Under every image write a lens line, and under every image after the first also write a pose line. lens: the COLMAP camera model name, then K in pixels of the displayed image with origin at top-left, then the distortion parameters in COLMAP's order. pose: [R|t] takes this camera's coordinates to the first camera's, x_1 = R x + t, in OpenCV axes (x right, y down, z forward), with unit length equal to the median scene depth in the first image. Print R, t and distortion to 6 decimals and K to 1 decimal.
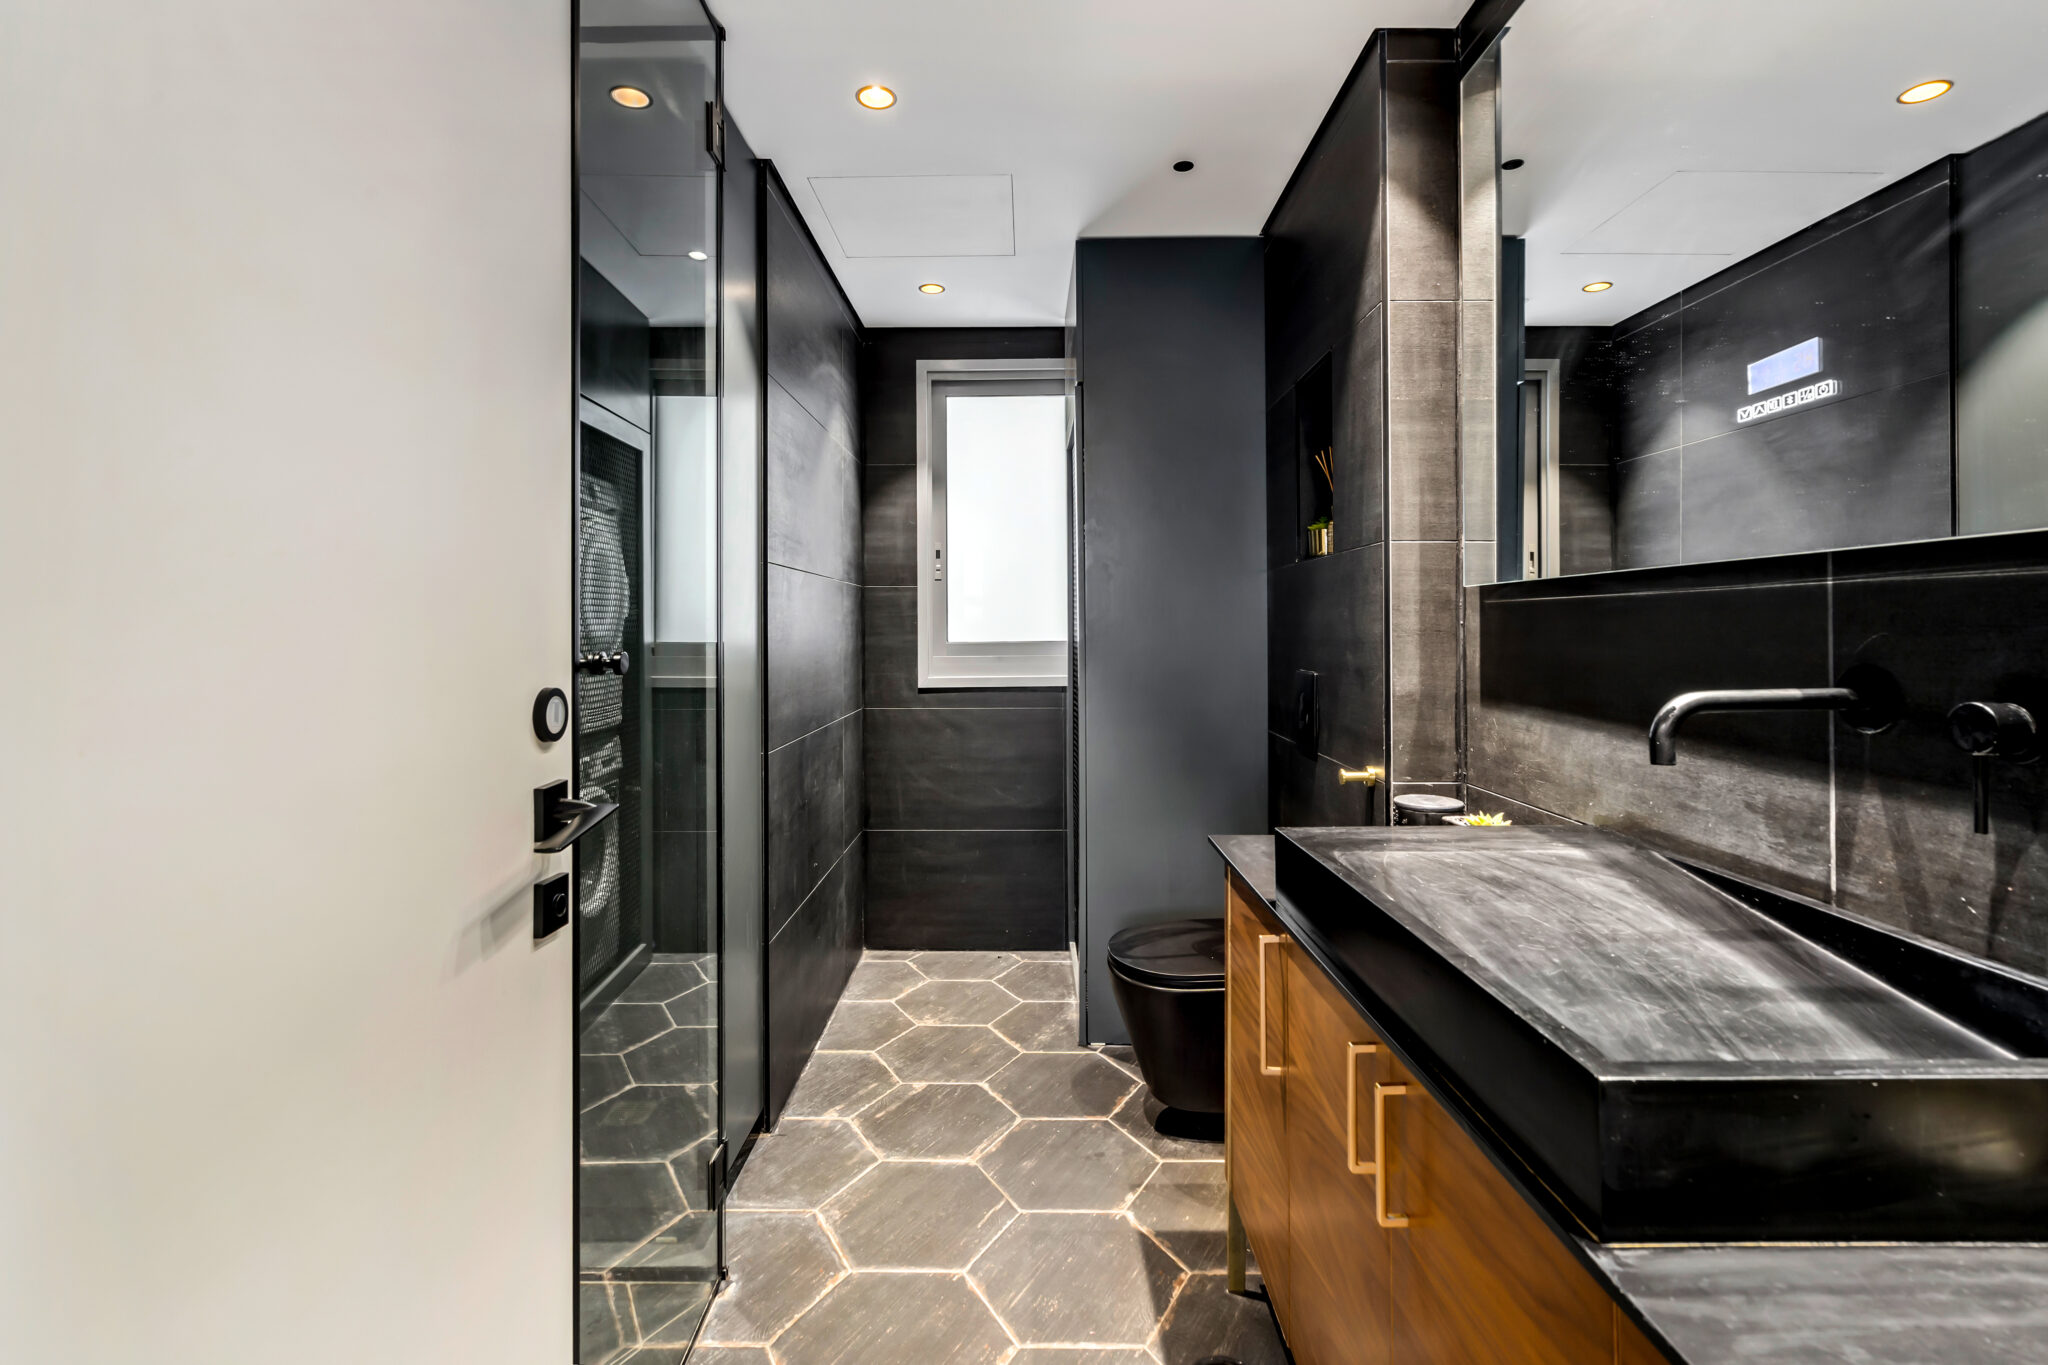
lens RADIAL K [[962.9, 0, 1020.5], [0, 962.9, 641.5], [0, 0, 1]] dist [-0.006380, 0.003034]
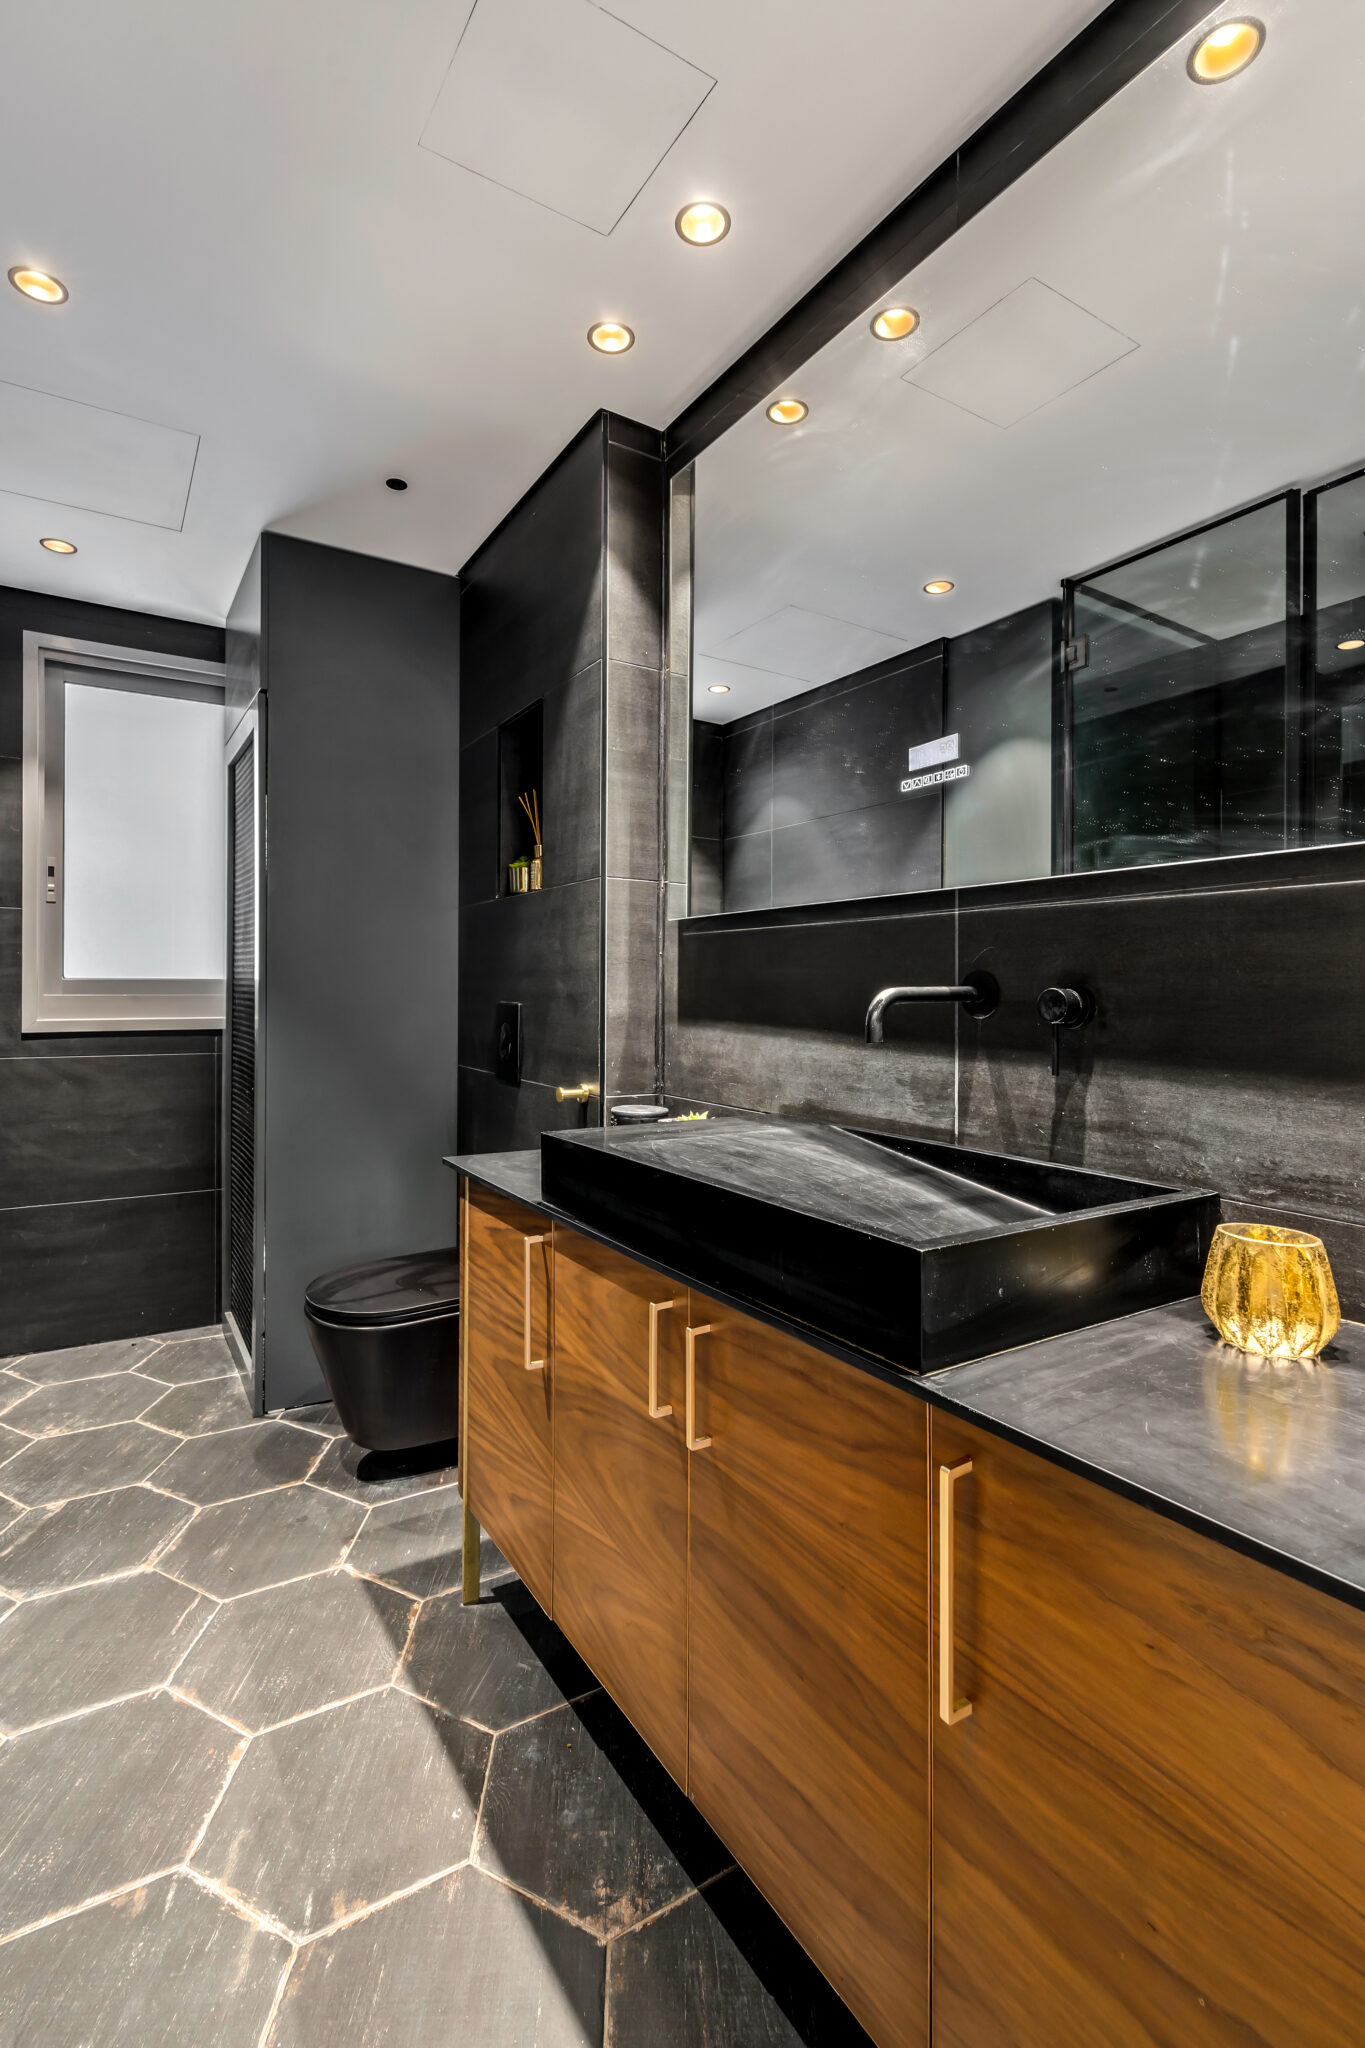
lens RADIAL K [[962.9, 0, 680.6], [0, 962.9, 1007.7], [0, 0, 1]] dist [-0.006380, 0.003034]
pose [[0.841284, 0.002234, 0.540589, -0.139252], [-0.003649, 0.999992, 0.001546, 0.042903], [-0.540582, -0.003273, 0.841285, 0.024014]]
